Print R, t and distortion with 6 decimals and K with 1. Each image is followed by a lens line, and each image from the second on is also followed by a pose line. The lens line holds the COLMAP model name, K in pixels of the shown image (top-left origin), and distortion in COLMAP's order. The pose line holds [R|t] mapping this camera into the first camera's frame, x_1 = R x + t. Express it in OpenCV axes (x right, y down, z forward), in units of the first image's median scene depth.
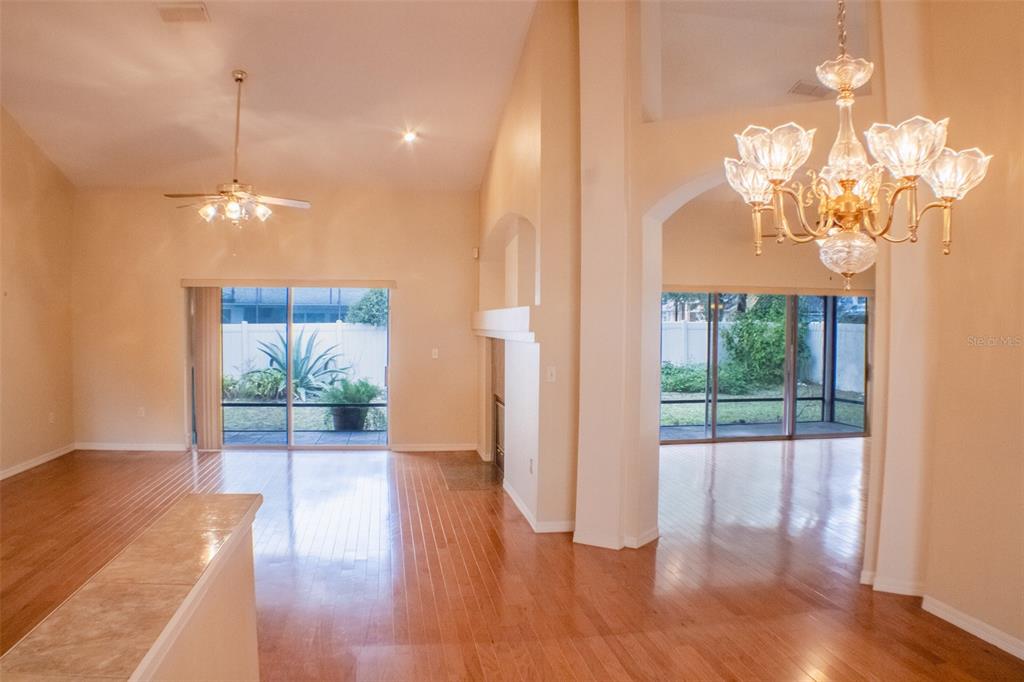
lens RADIAL K [[778.8, 0, 512.0], [0, 778.8, 341.0], [0, 0, 1]] dist [-0.231533, 0.100666]
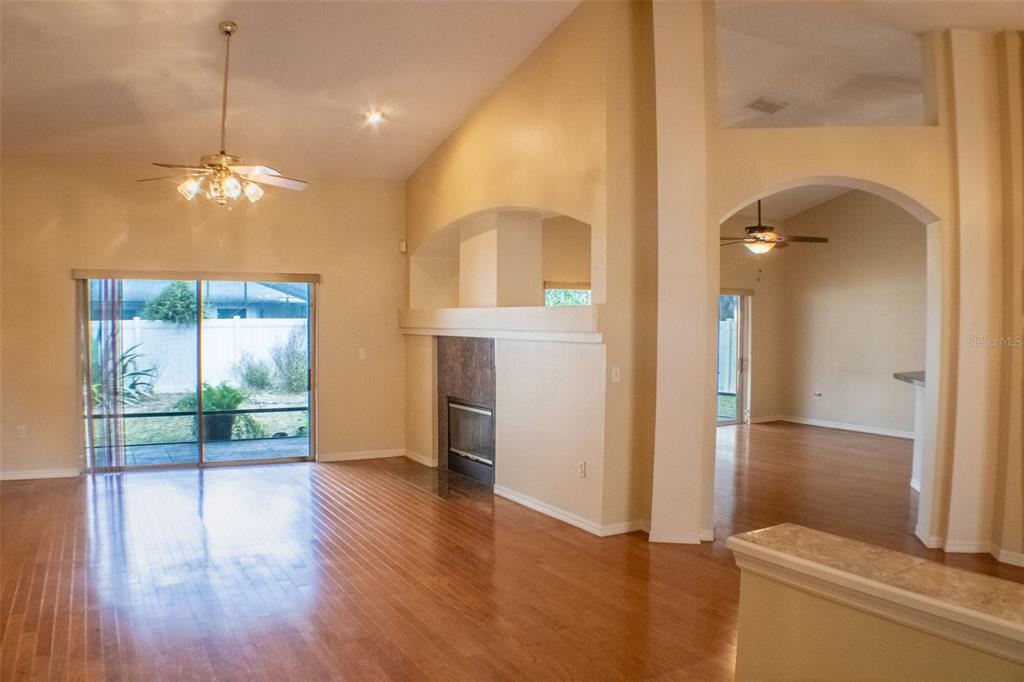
lens RADIAL K [[778.8, 0, 512.0], [0, 778.8, 341.0], [0, 0, 1]] dist [-0.231533, 0.100666]
pose [[0.936101, -0.010270, 0.351581, -0.301237], [0.007882, 0.999935, 0.008223, -0.006677], [-0.351643, -0.004926, 0.936121, 0.090594]]
